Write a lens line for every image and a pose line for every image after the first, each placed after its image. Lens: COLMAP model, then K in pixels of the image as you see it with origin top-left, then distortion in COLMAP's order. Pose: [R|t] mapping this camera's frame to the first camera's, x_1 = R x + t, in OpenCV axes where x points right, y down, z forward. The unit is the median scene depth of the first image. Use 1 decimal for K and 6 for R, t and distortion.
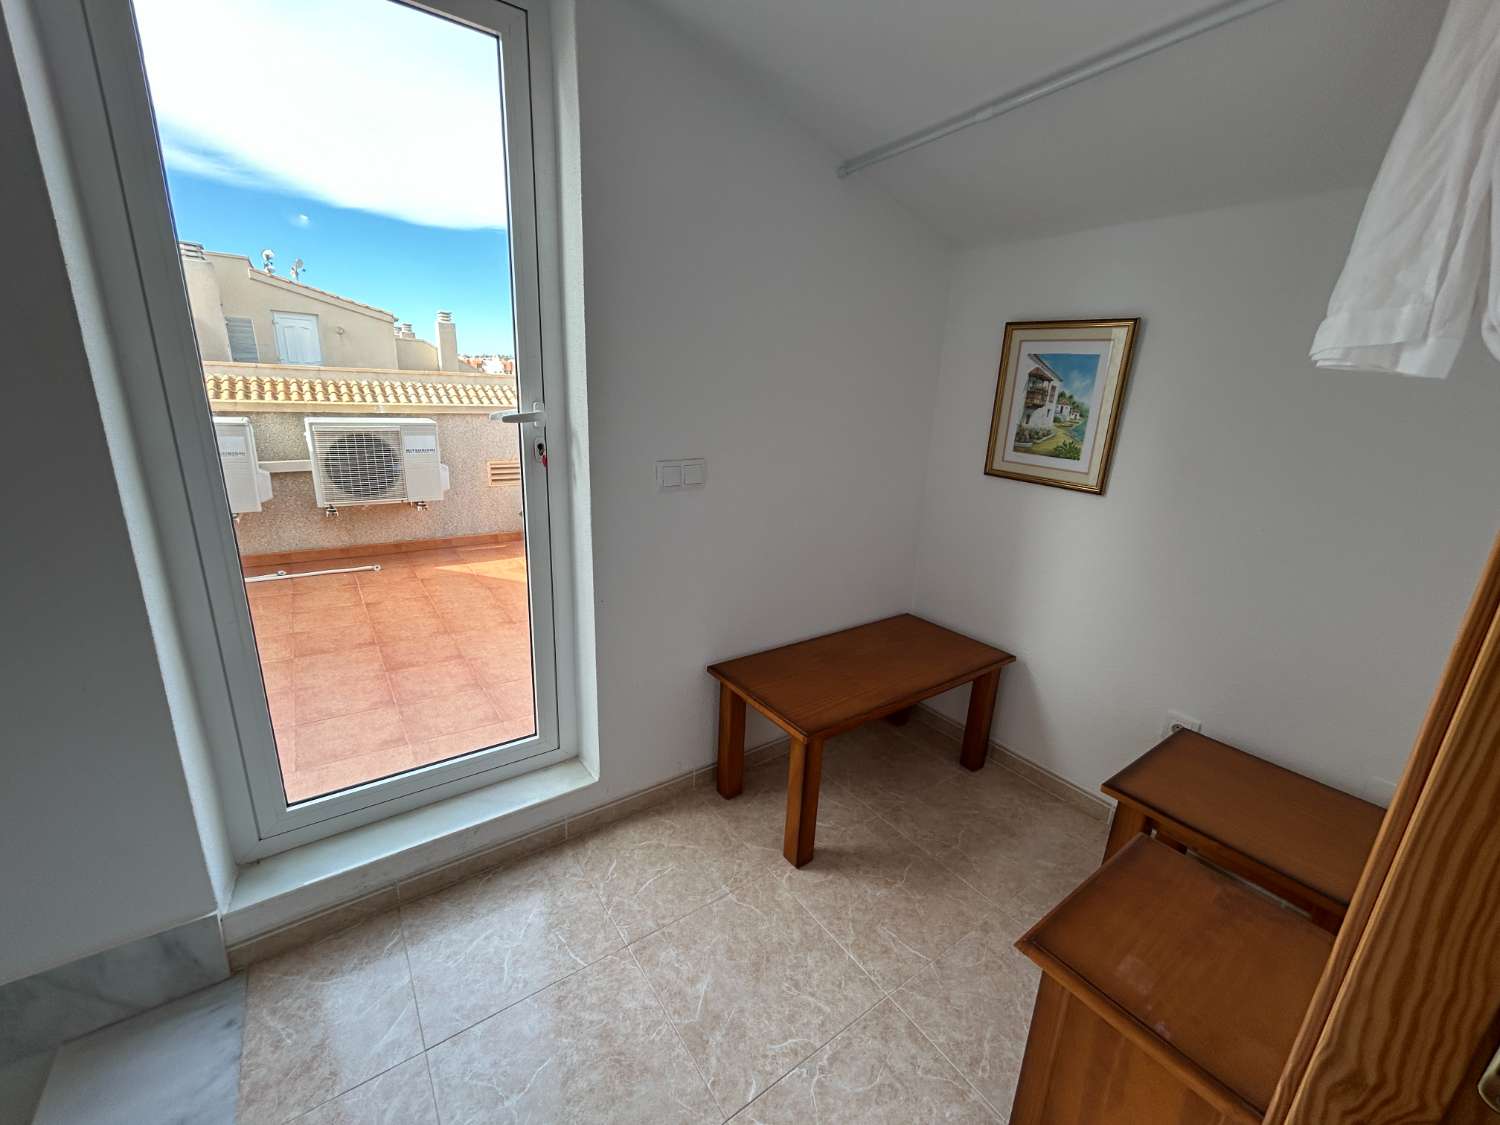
lens RADIAL K [[597.4, 0, 746.9], [0, 597.4, 543.6], [0, 0, 1]] dist [-0.000826, -0.000100]
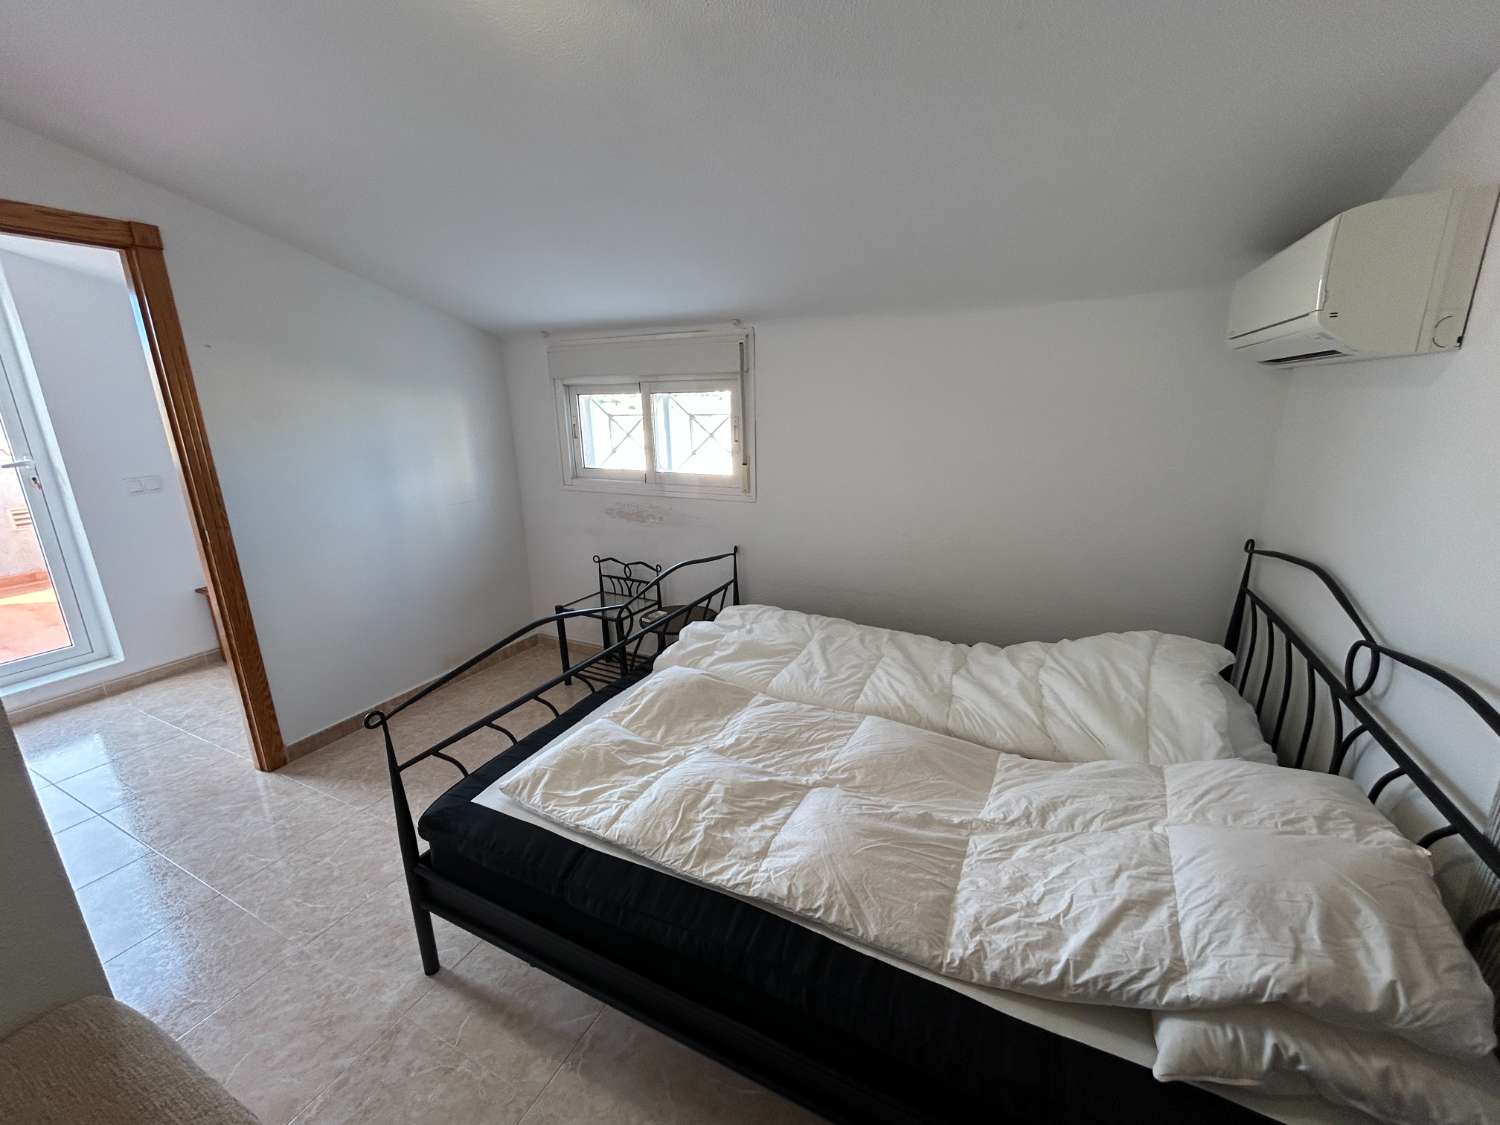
lens RADIAL K [[609.9, 0, 744.7], [0, 609.9, 547.0], [0, 0, 1]] dist [-0.002771, -0.000269]
pose [[0.883840, -0.182197, 0.430850, 0.658455], [0.186321, 0.981934, 0.033021, 0.343918], [-0.429082, 0.051091, 0.901819, -1.430654]]
